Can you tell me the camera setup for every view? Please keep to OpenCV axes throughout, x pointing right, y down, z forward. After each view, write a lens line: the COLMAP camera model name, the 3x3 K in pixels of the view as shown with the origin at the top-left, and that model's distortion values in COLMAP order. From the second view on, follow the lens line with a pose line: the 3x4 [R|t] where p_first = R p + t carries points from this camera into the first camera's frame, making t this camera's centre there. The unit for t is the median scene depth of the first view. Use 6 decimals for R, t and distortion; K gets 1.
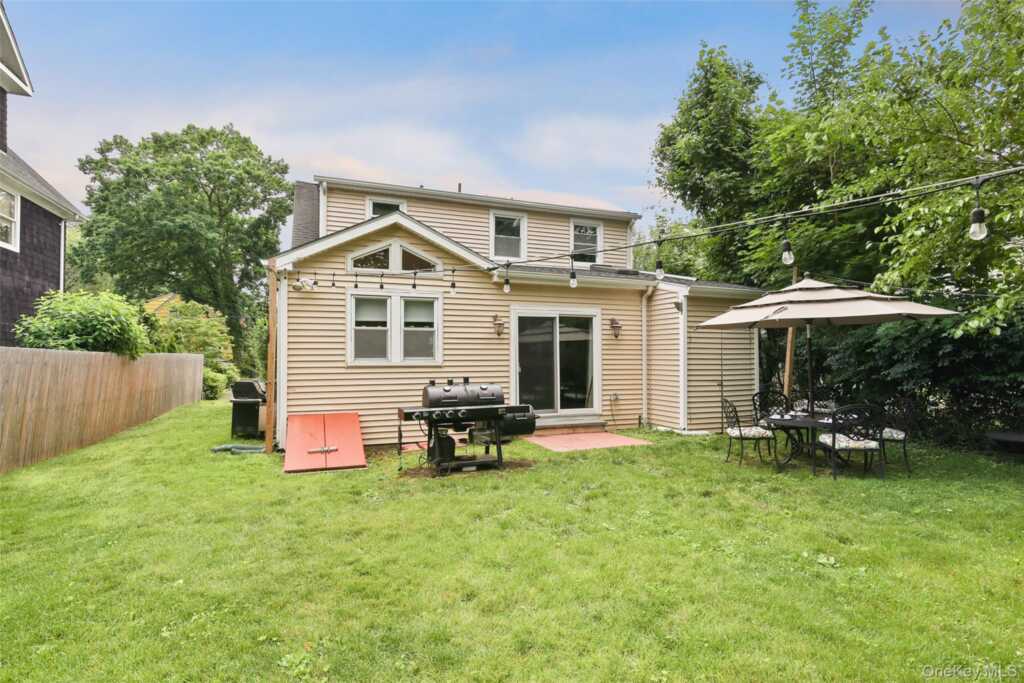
lens RADIAL K [[507.3, 0, 512.0], [0, 507.3, 341.5], [0, 0, 1]] dist [-0.000168, -0.000057]
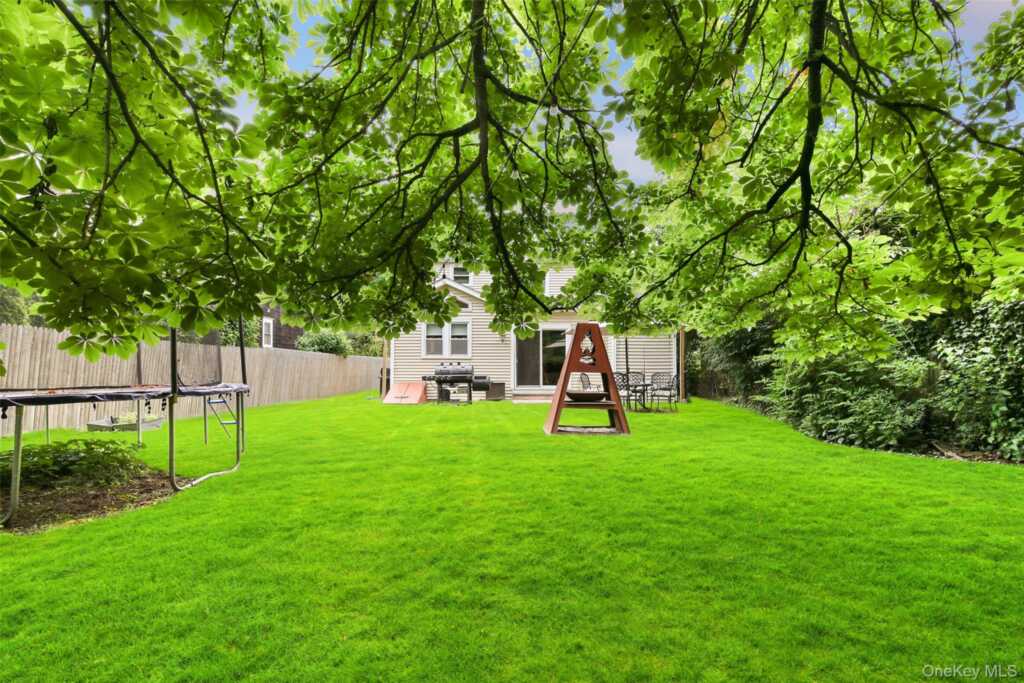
lens RADIAL K [[482.7, 0, 512.0], [0, 482.7, 341.5], [0, 0, 1]] dist [0.000075, 0.000000]
pose [[0.932108, -0.014239, -0.361899, 0.658293], [0.006434, 0.999720, -0.022761, 0.026593], [0.362122, 0.018888, 0.931939, -0.600063]]
